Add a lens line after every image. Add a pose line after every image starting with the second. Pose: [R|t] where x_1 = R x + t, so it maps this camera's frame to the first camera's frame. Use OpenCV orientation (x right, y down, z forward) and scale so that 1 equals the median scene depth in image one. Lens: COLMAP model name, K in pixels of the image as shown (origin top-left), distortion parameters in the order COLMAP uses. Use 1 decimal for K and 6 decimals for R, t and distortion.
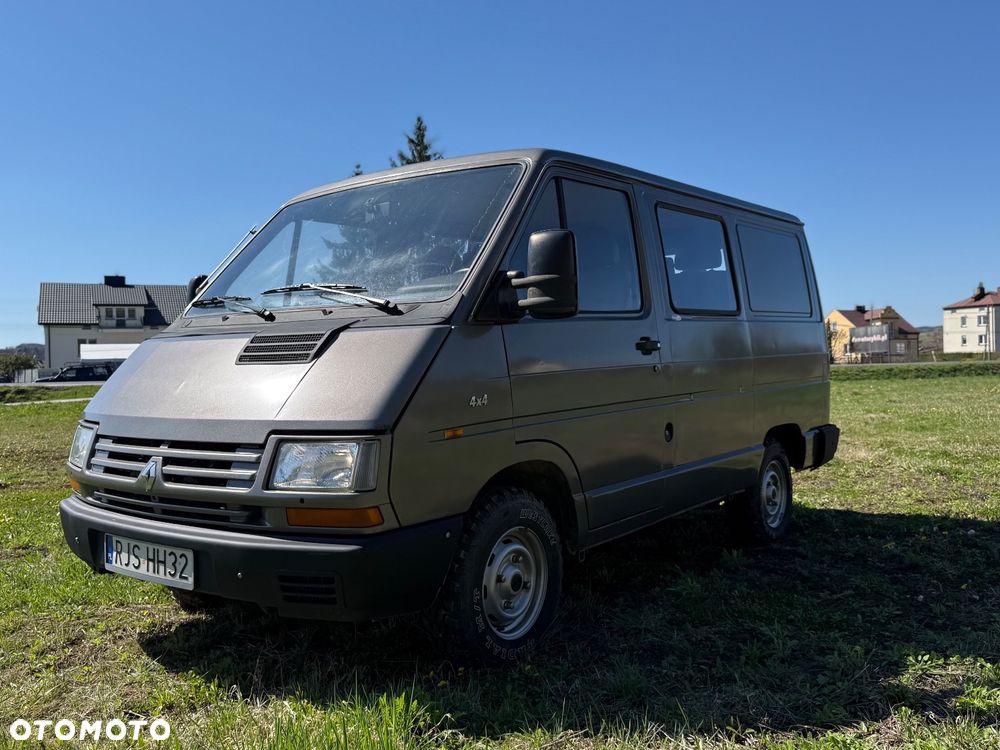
lens RADIAL K [[870.9, 0, 500.0], [0, 870.9, 375.0], [0, 0, 1]] dist [0.158866, -0.300407]
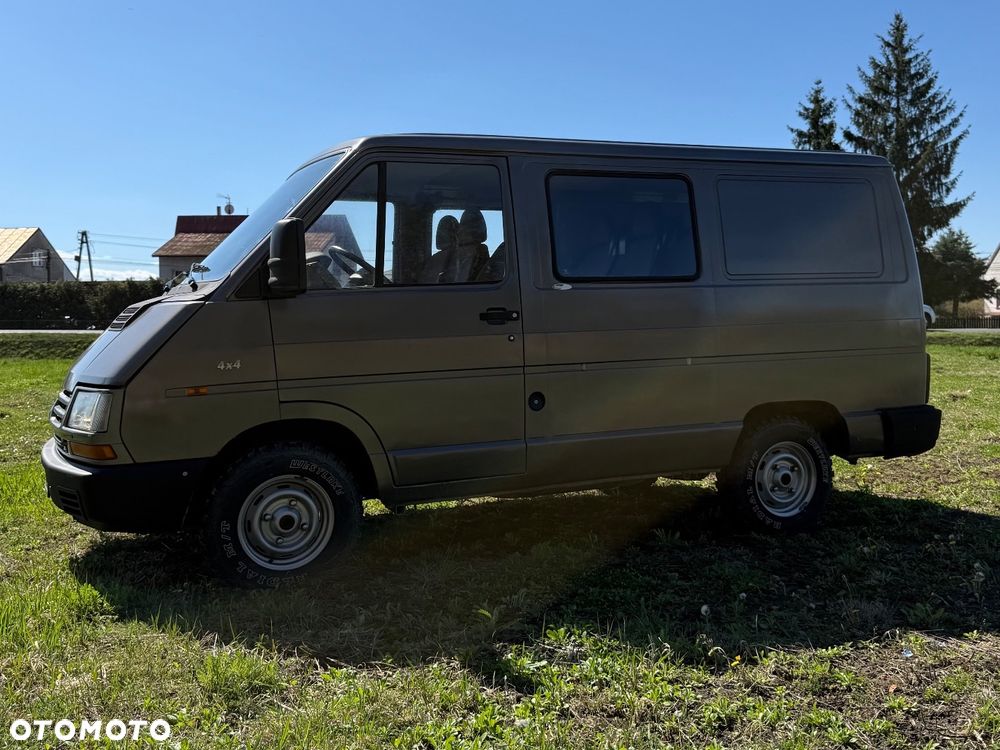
lens RADIAL K [[986.4, 0, 497.4], [0, 986.4, 316.8], [0, 0, 1]] dist [0.157392, -0.353287]
pose [[0.884075, 0.009795, -0.467241, 0.719466], [-0.013591, 0.999896, -0.004754, -0.026939], [0.467146, 0.010554, 0.884117, -0.028335]]
